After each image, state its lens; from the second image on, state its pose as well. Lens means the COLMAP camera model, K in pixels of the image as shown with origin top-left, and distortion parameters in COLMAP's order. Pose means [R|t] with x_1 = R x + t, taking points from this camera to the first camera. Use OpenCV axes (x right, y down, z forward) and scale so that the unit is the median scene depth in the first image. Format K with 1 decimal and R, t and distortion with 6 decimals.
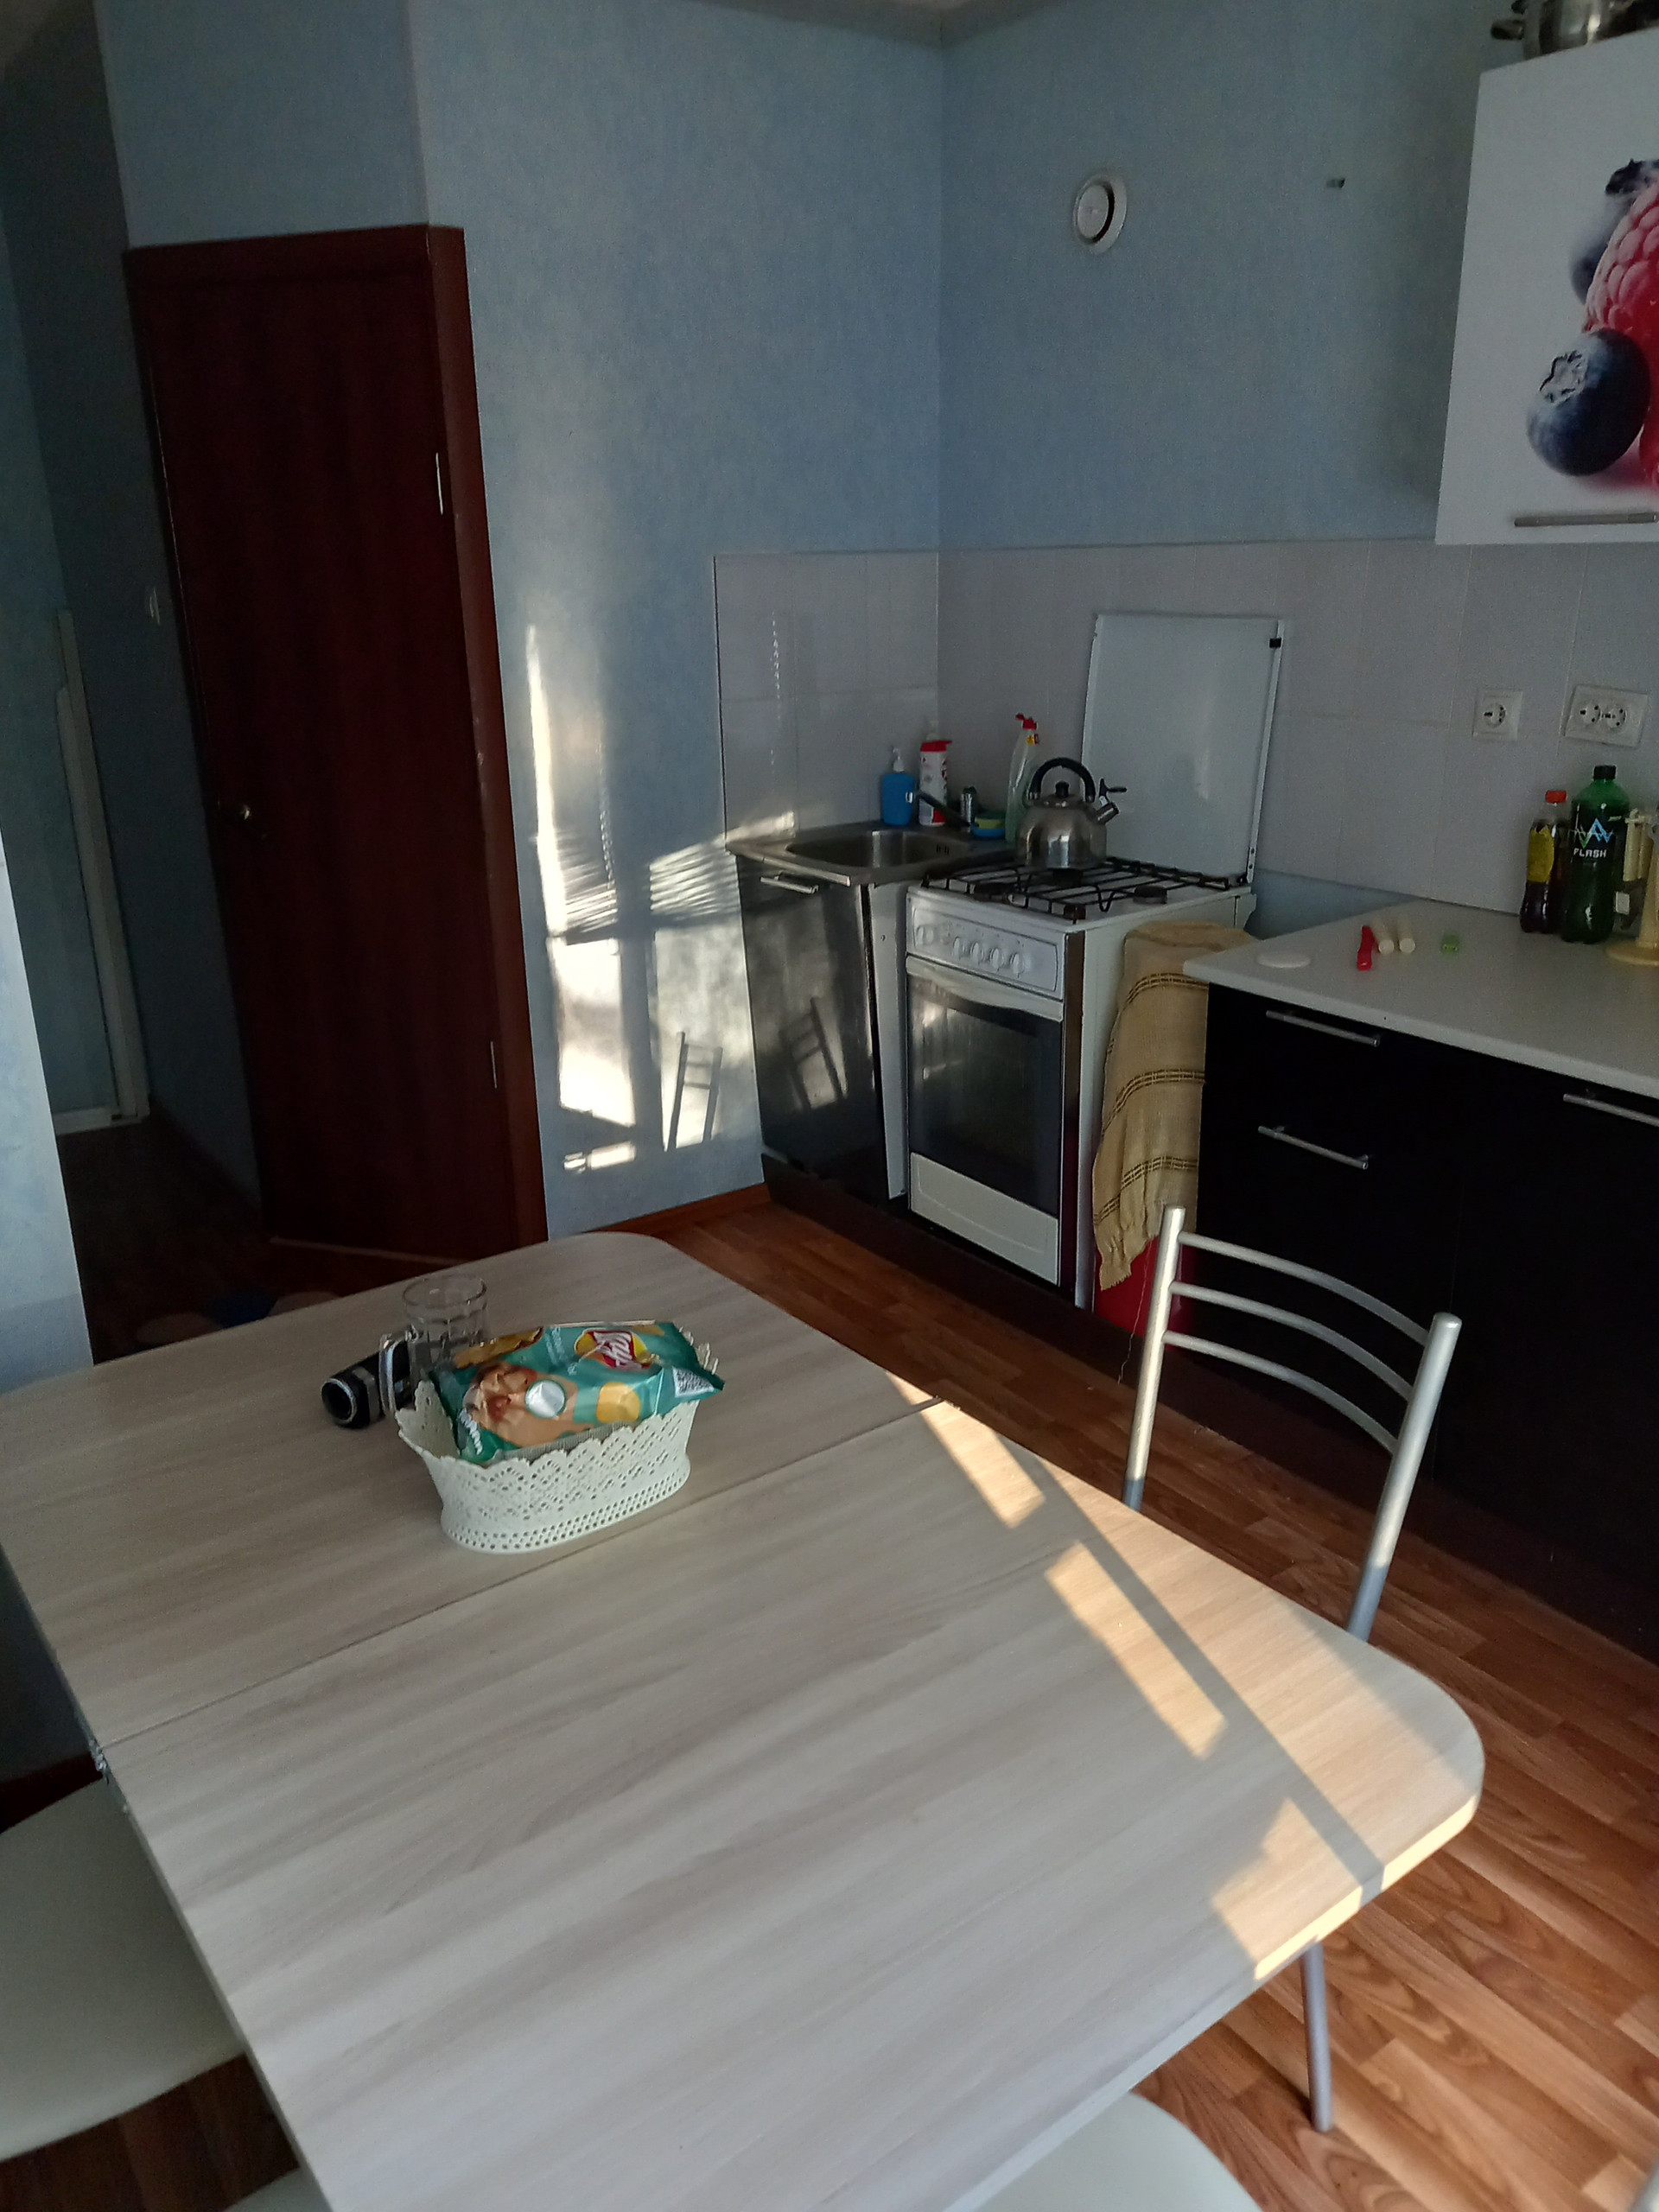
lens RADIAL K [[1568.7, 0, 837.5], [0, 1568.7, 1100.2], [0, 0, 1]] dist [0.039480, -0.035299]
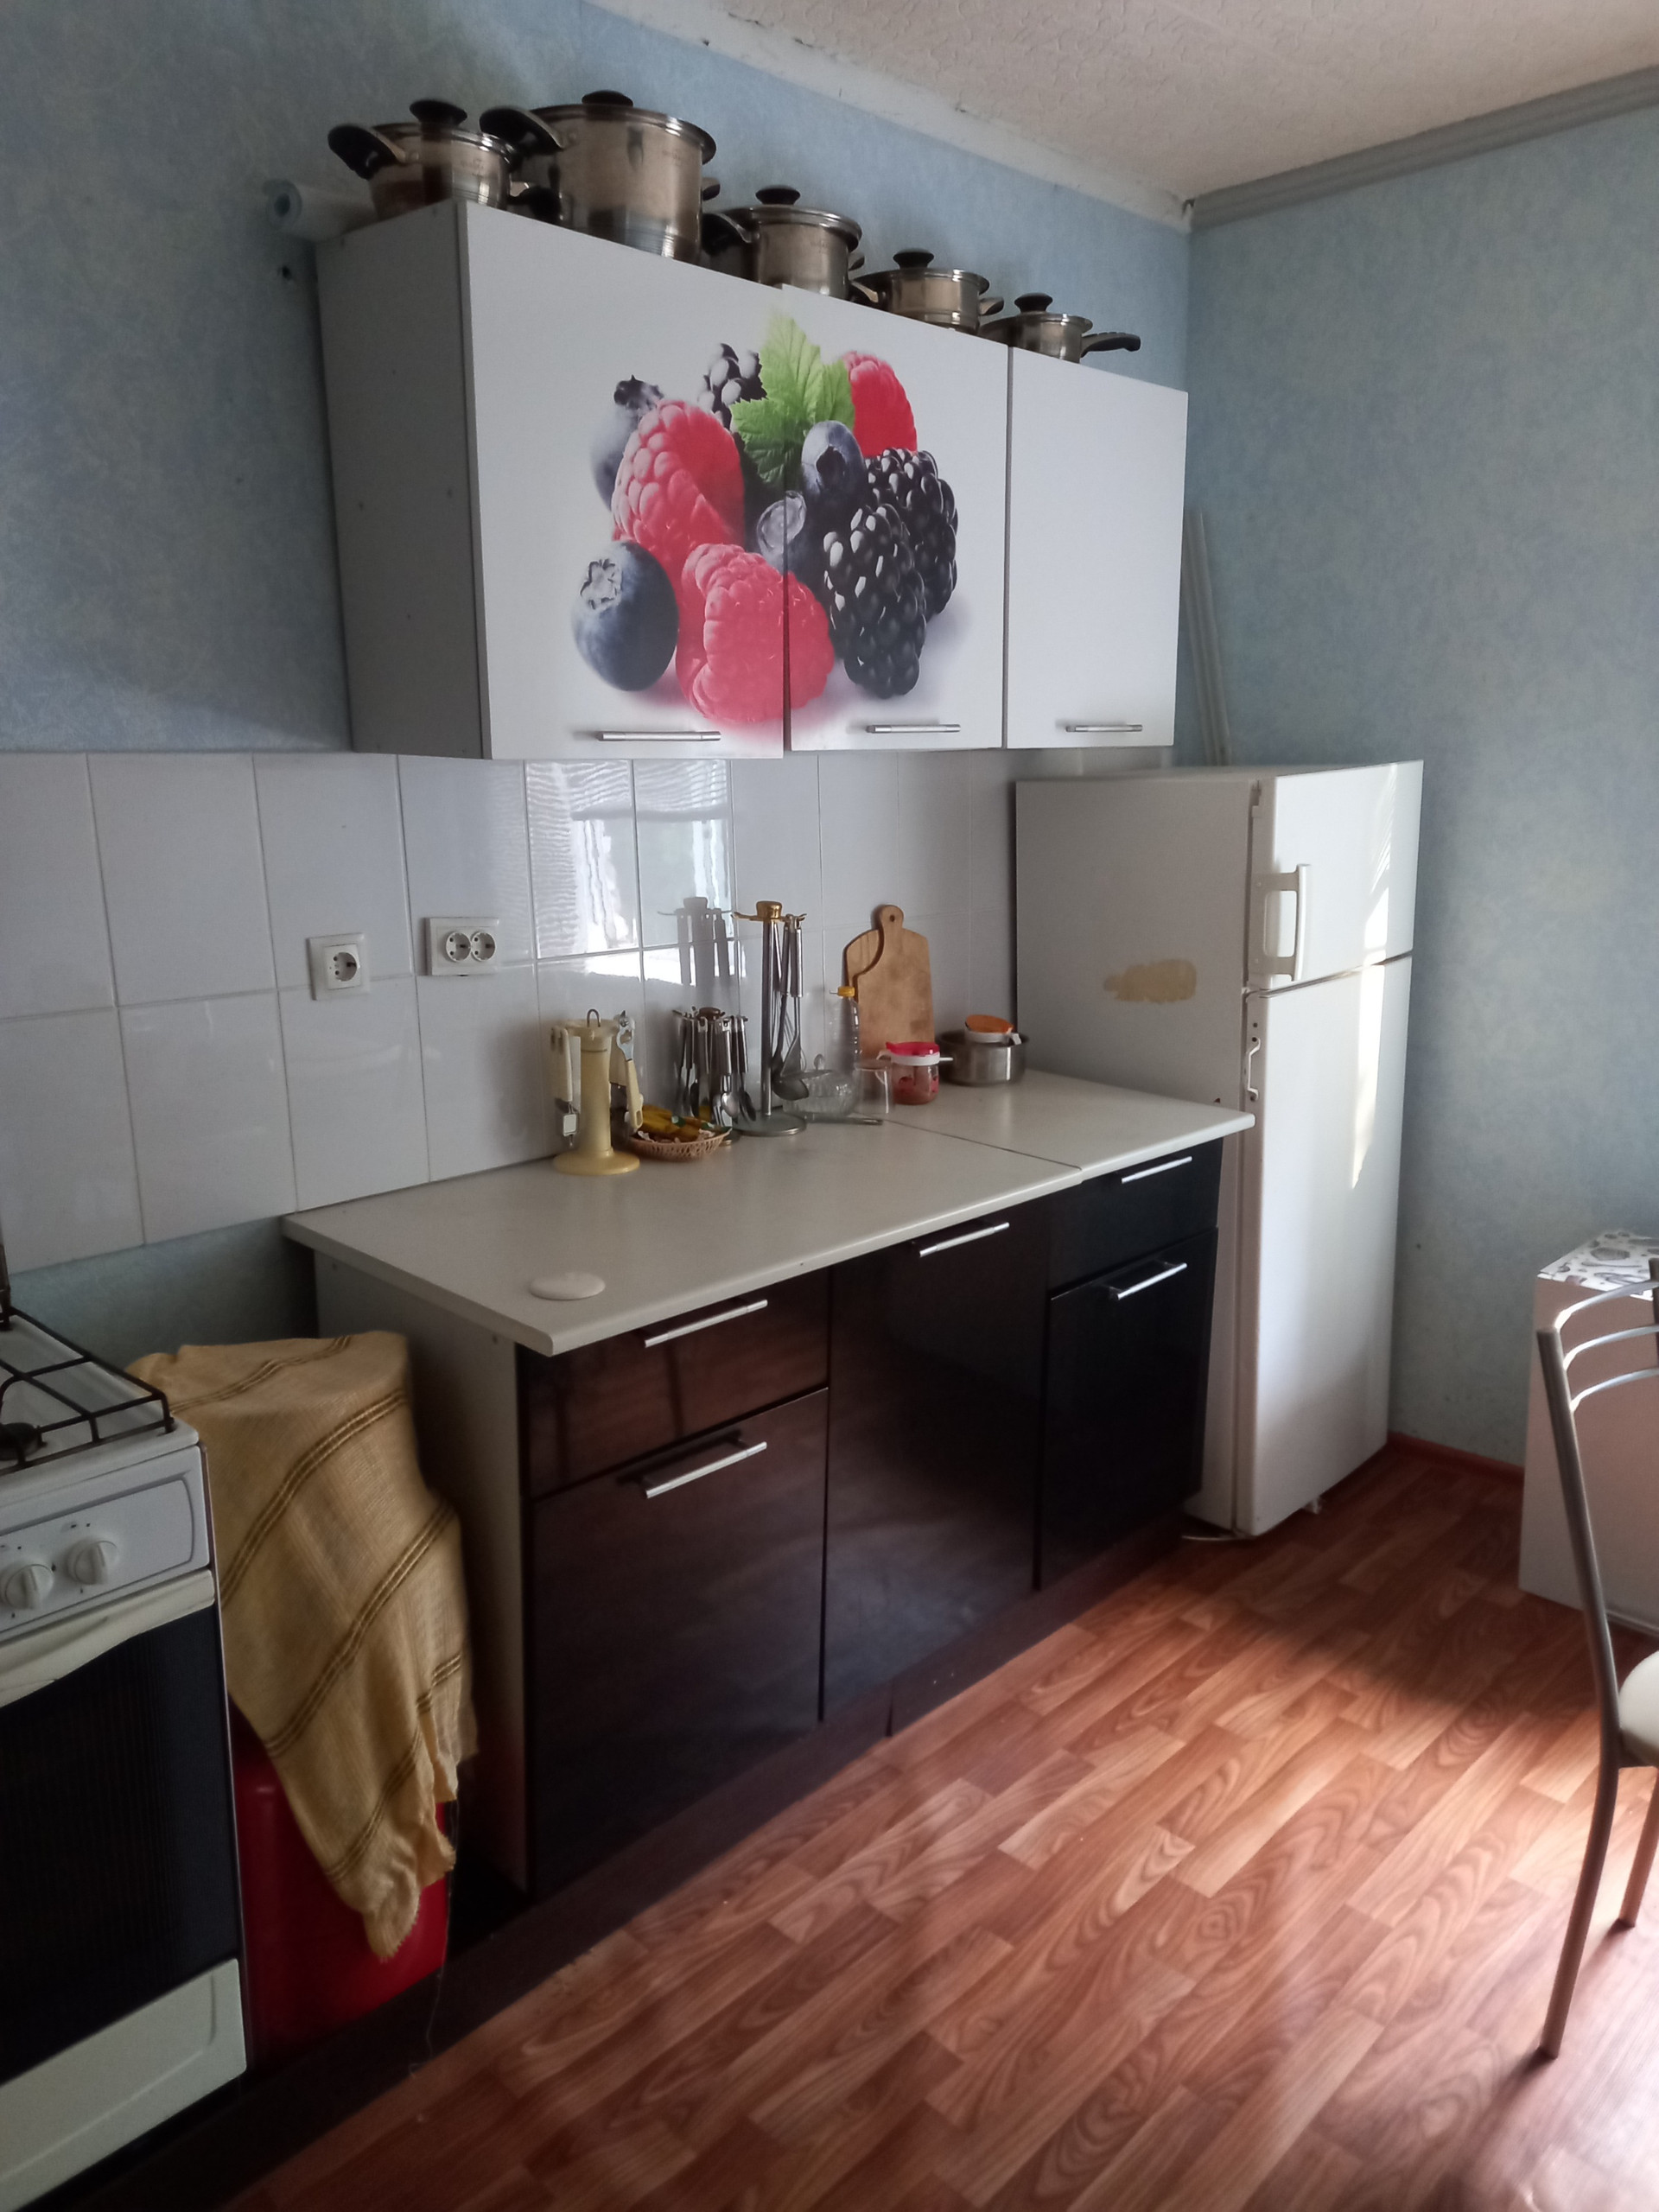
lens RADIAL K [[1568.7, 0, 831.6], [0, 1568.7, 1113.3], [0, 0, 1]] dist [0.039480, -0.035299]
pose [[-0.168655, -0.204392, 0.964251, -0.519249], [0.333742, 0.908640, 0.250978, -0.368284], [-0.927455, 0.364139, -0.085033, 1.083791]]
